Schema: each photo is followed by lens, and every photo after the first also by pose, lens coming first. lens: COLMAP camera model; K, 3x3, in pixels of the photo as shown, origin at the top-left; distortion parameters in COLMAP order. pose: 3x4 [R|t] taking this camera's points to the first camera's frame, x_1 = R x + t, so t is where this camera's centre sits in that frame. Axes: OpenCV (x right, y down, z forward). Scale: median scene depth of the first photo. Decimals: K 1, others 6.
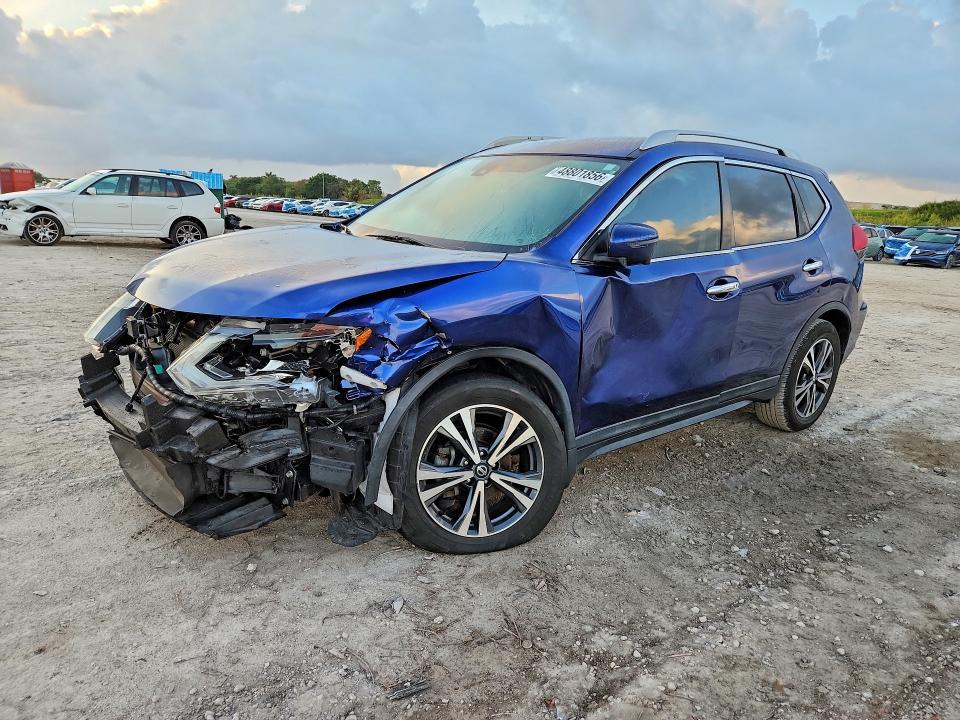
lens RADIAL K [[751.4, 0, 476.7], [0, 751.4, 356.3], [0, 0, 1]] dist [0.032953, -0.002984]
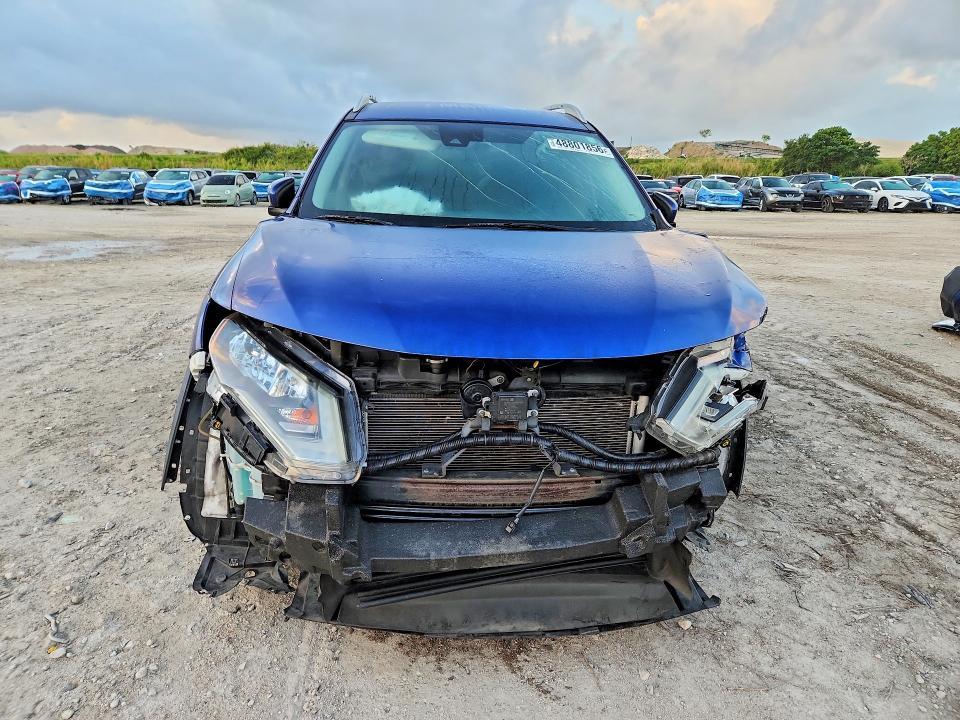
lens RADIAL K [[751.4, 0, 476.7], [0, 751.4, 356.3], [0, 0, 1]] dist [0.032953, -0.002984]
pose [[0.492126, -0.247193, 0.834690, -1.133686], [0.181301, 0.966915, 0.179458, -0.228477], [-0.851435, 0.063014, 0.520660, 0.791827]]
